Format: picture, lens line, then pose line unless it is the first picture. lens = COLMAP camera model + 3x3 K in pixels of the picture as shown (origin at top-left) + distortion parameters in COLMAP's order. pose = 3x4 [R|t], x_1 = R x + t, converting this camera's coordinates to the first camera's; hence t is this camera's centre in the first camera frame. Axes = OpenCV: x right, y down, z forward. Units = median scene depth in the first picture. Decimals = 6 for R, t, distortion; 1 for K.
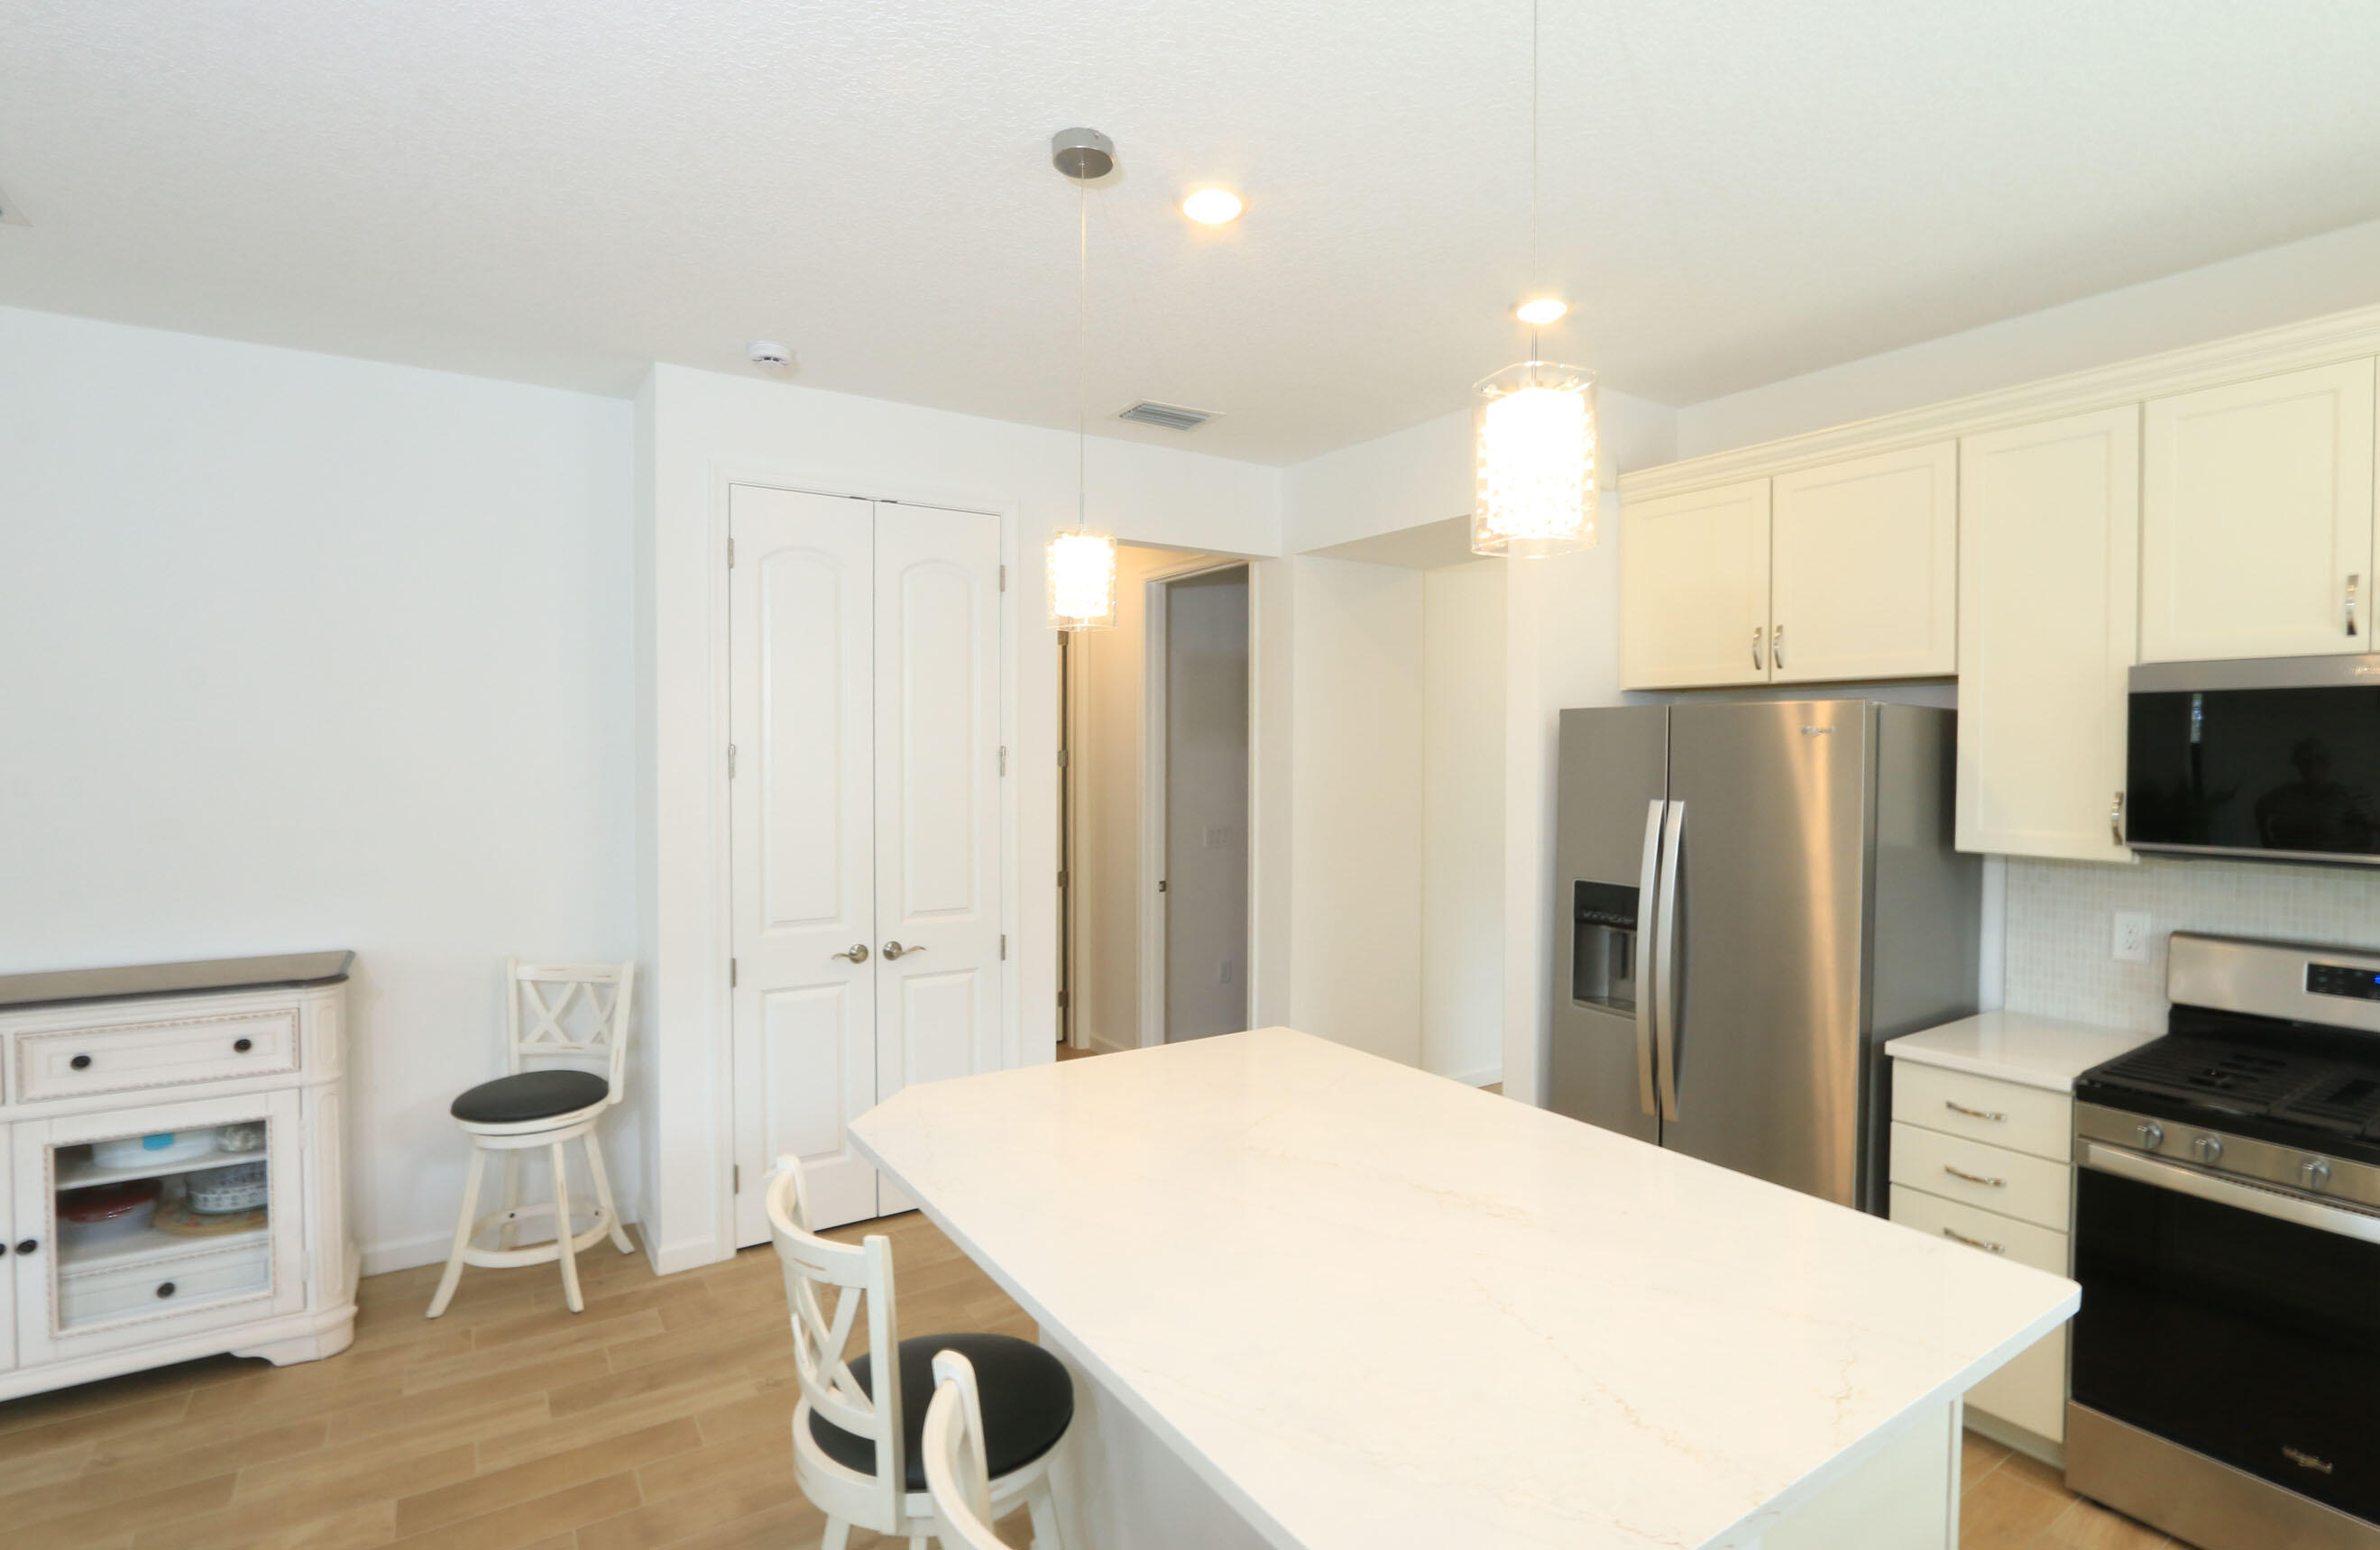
lens RADIAL K [[1125.8, 0, 1194.7], [0, 1125.8, 773.7], [0, 0, 1]] dist [-0.014780, 0.000715]
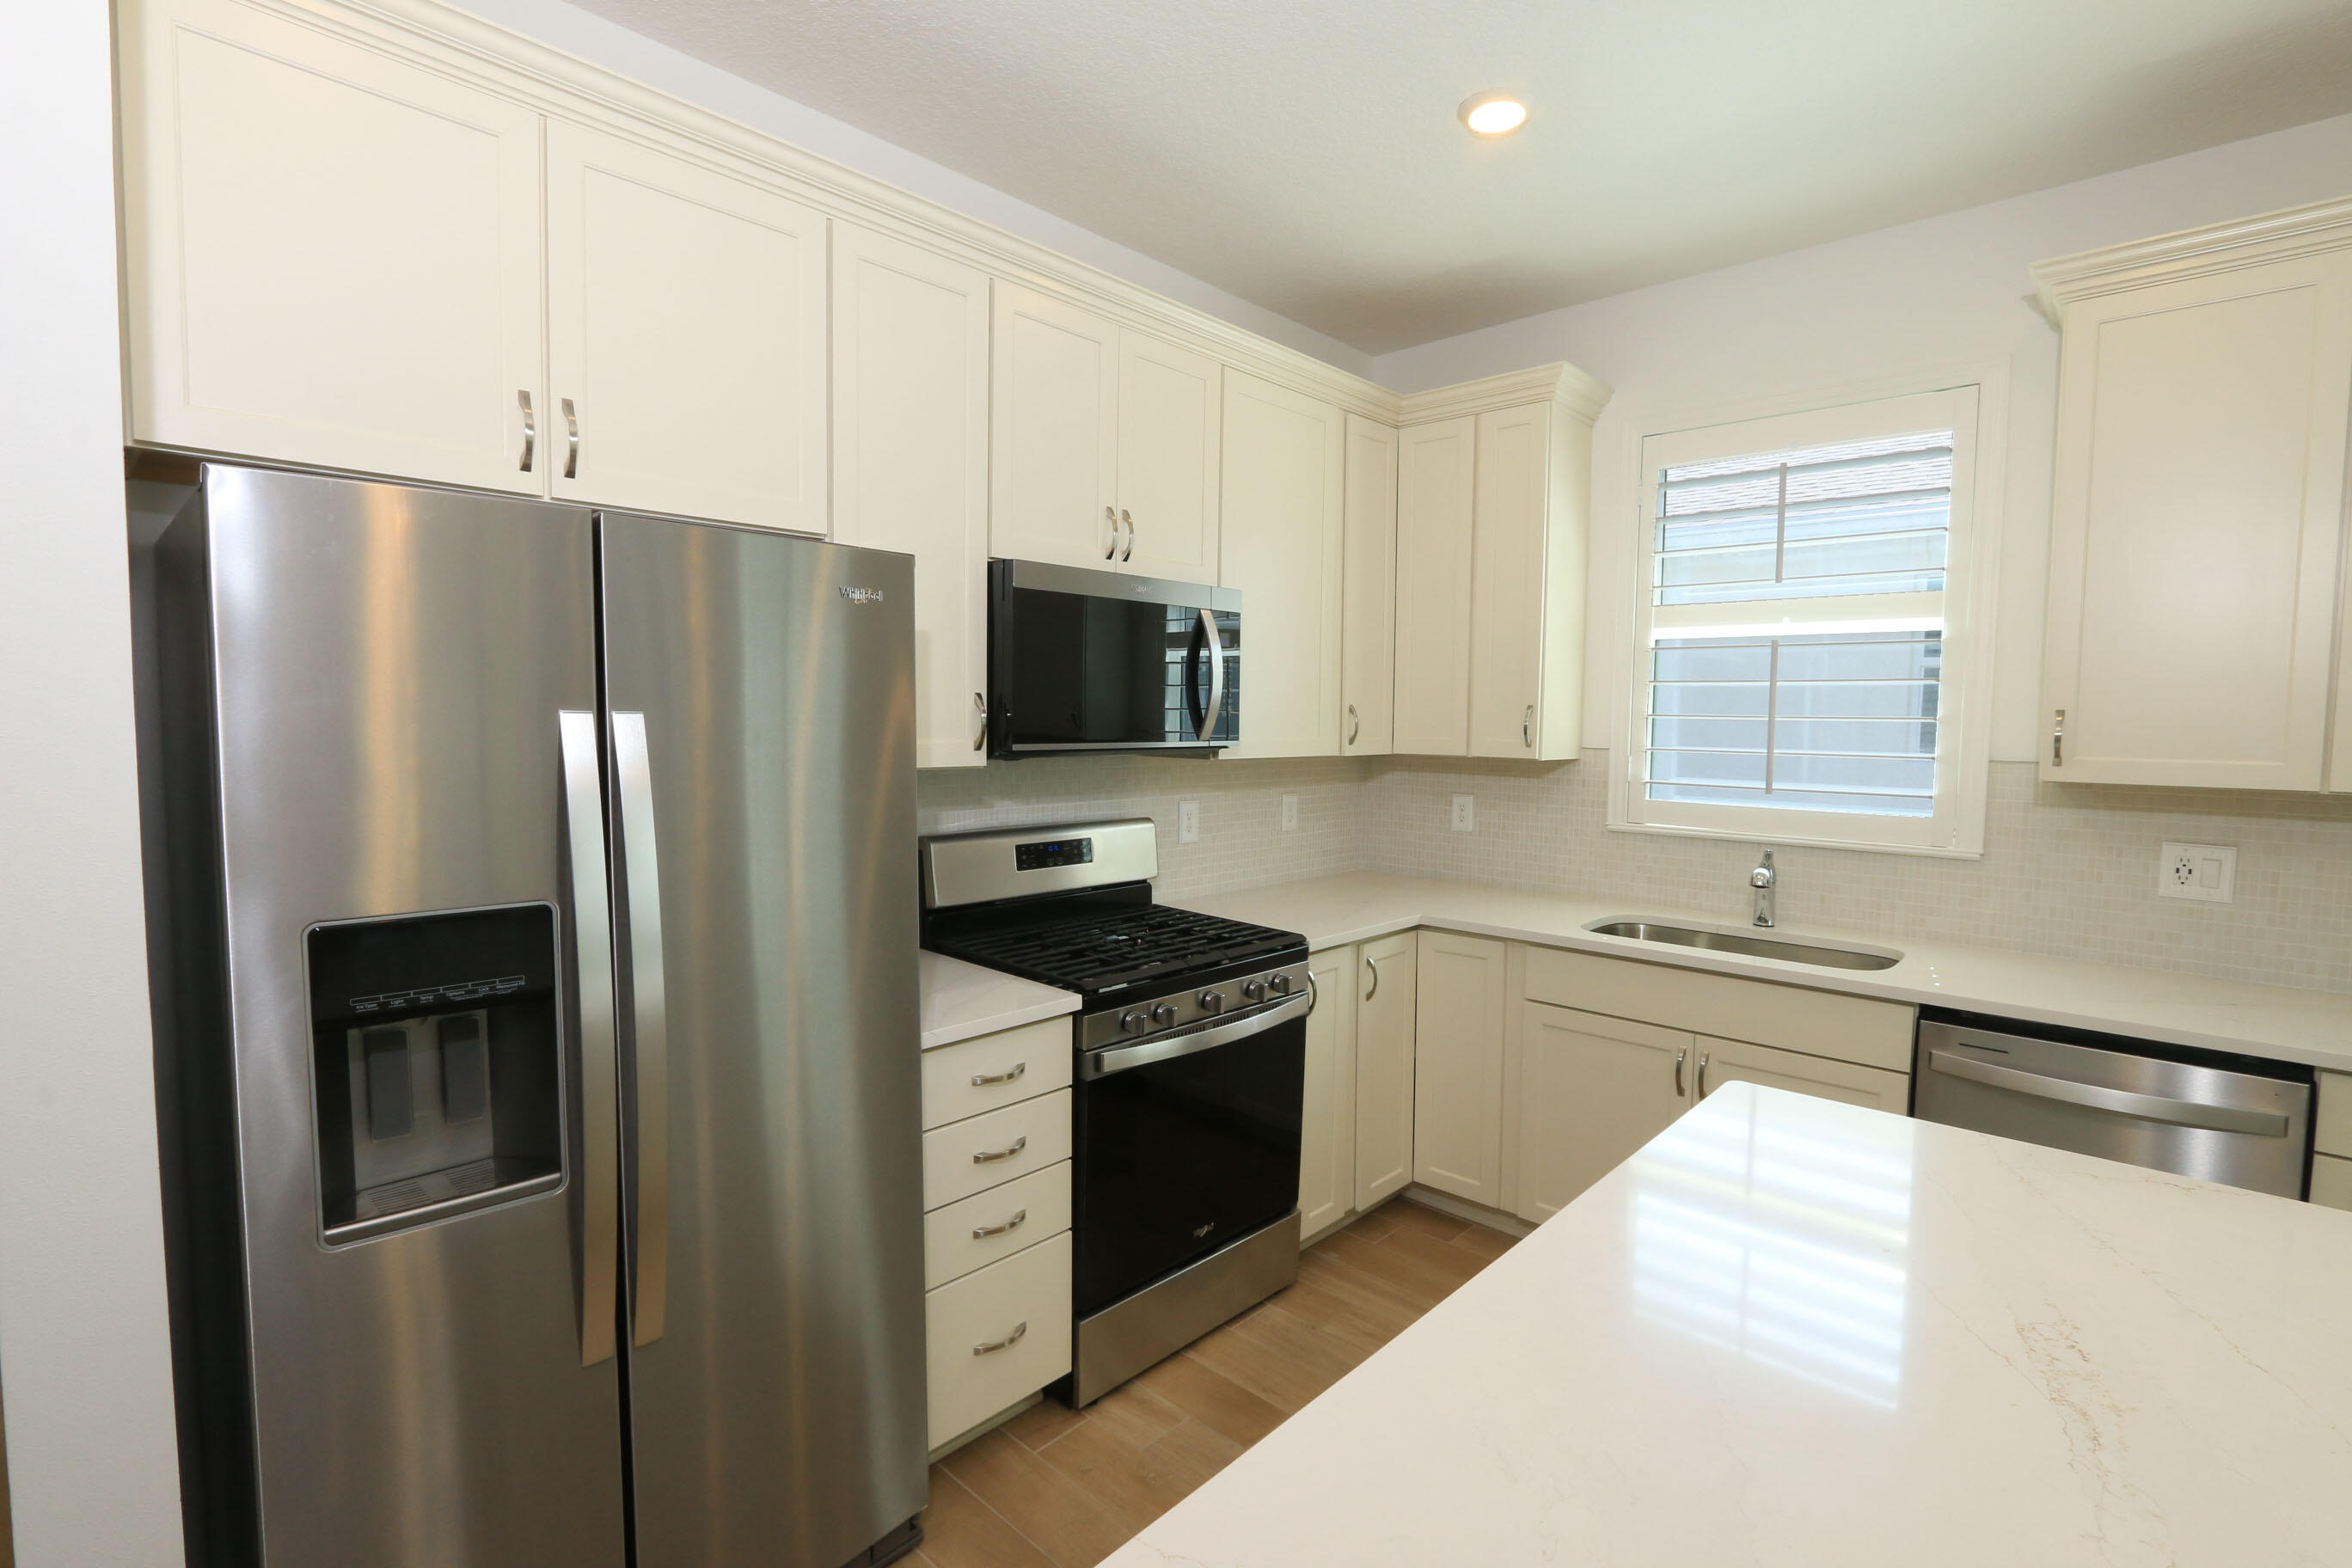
lens RADIAL K [[1078.3, 0, 1183.2], [0, 1078.3, 784.1], [0, 0, 1]] dist [-0.022590, 0.001221]
pose [[-0.227313, -0.071506, 0.971193, -0.093725], [0.007496, 0.997142, 0.075171, 0.025434], [-0.973793, 0.024367, -0.226128, 1.004070]]
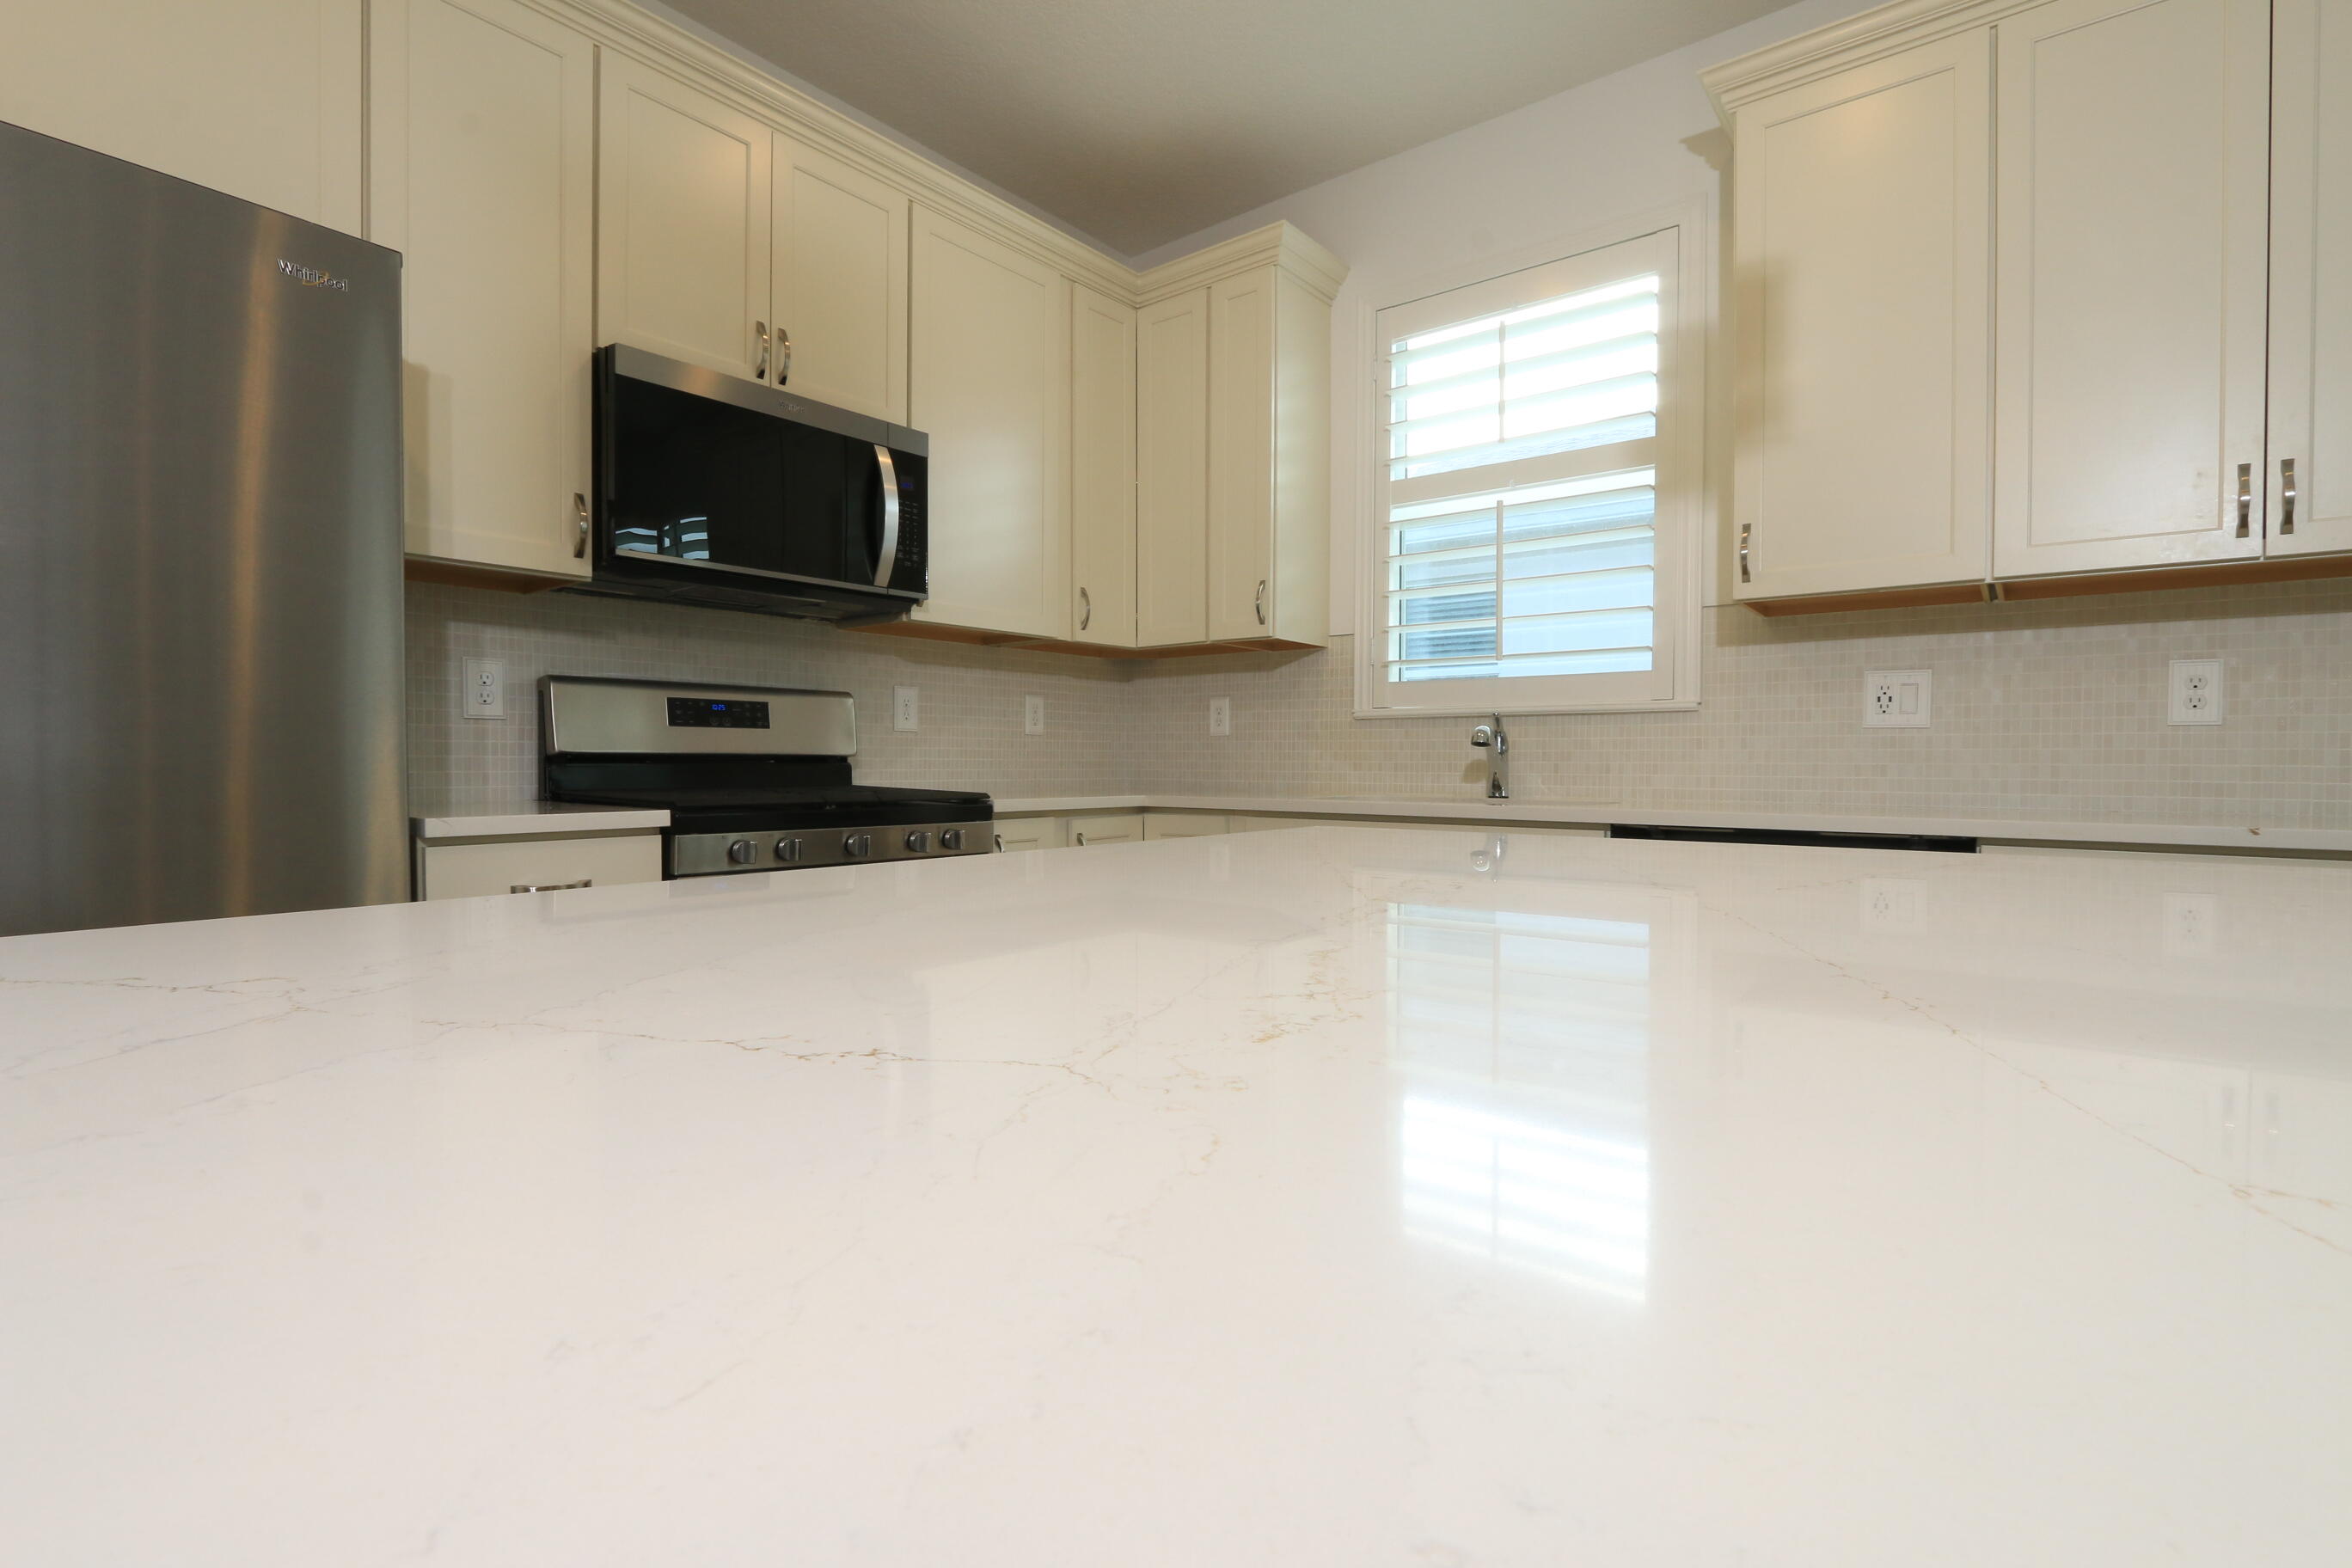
lens RADIAL K [[1083.0, 0, 1176.6], [0, 1083.0, 785.5], [0, 0, 1]] dist [-0.022818, 0.000511]
pose [[-0.300449, -0.028414, 0.953375, -0.086656], [0.014897, 0.999294, 0.034477, 0.209309], [-0.953682, 0.024561, -0.299813, 0.790159]]
